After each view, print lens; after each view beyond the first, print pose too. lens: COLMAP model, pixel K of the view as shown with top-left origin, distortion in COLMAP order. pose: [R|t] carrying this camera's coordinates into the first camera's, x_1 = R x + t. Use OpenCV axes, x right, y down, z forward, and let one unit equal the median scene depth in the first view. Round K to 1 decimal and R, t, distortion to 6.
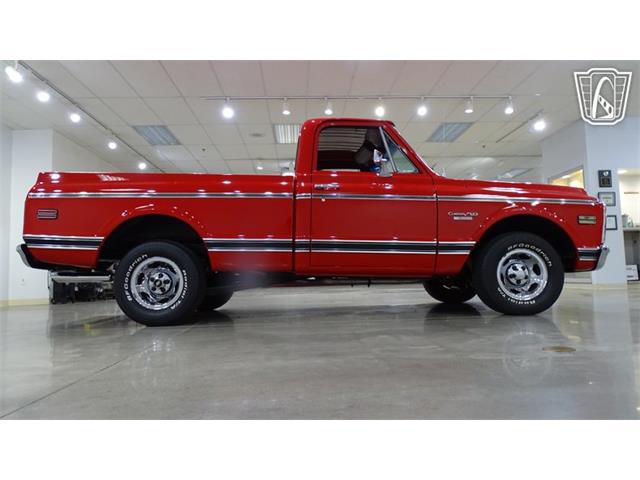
lens RADIAL K [[449.6, 0, 320.0], [0, 449.6, 240.0], [0, 0, 1]] dist [-0.005110, -0.004119]
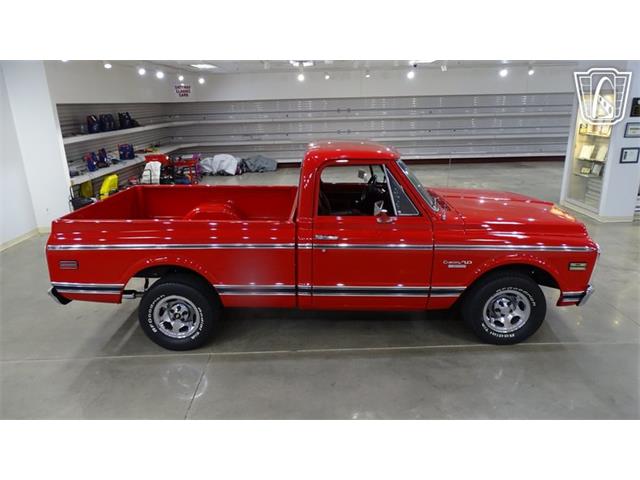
lens RADIAL K [[449.6, 0, 320.0], [0, 449.6, 240.0], [0, 0, 1]] dist [-0.005110, -0.004119]
pose [[0.999358, 0.008697, -0.034762, 0.033937], [0.004701, 0.929898, 0.367787, -0.490379], [0.035524, -0.367714, 0.929260, 0.034969]]
